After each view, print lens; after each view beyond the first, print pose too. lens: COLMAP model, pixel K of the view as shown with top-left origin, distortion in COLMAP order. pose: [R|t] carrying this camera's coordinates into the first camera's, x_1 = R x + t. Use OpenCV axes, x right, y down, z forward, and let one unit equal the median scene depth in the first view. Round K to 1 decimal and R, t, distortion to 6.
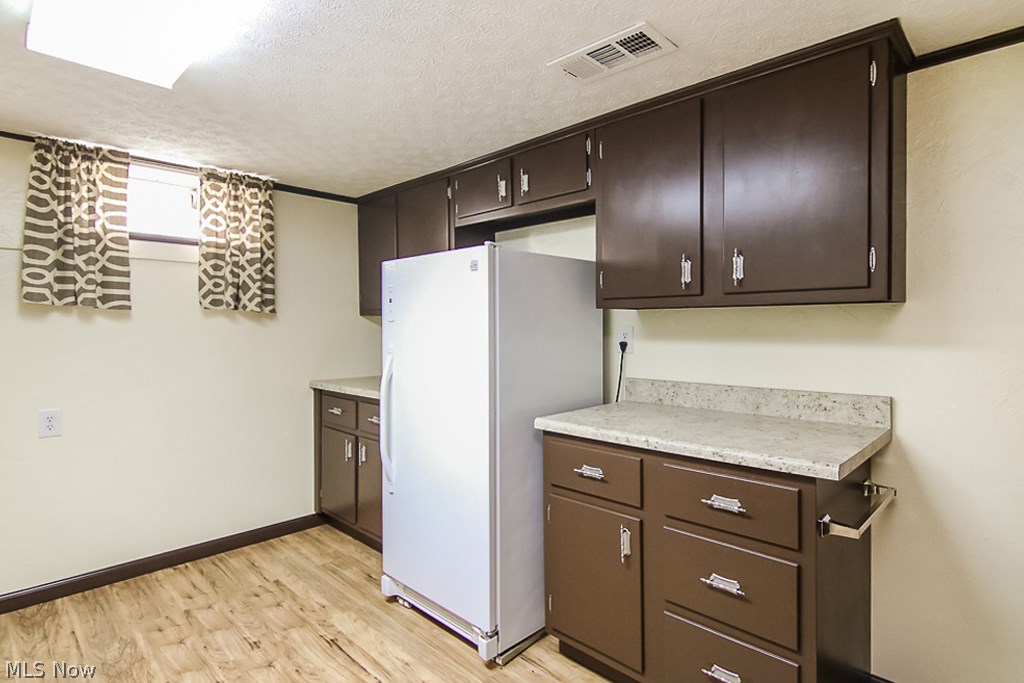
lens RADIAL K [[542.7, 0, 480.9], [0, 542.7, 330.2], [0, 0, 1]] dist [0.025702, 0.000240]
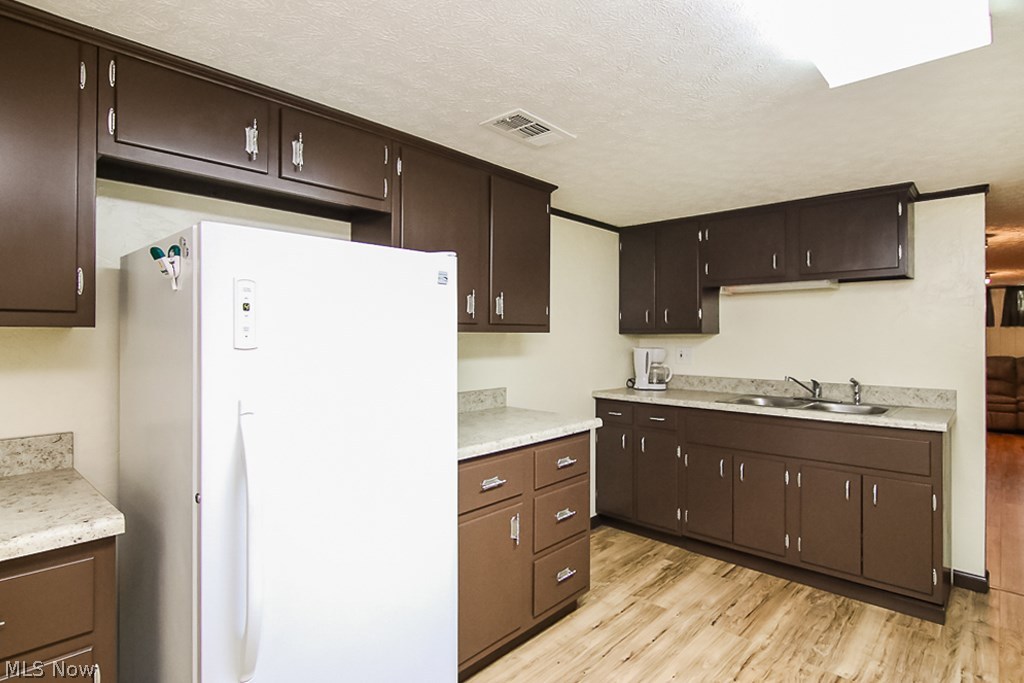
lens RADIAL K [[542.7, 0, 513.5], [0, 542.7, 333.4], [0, 0, 1]] dist [0.025702, 0.000240]
pose [[-0.070567, 0.008085, 0.997474, -0.860351], [0.005613, 0.999955, -0.007708, -0.030944], [-0.997491, 0.005054, -0.070610, 0.995366]]
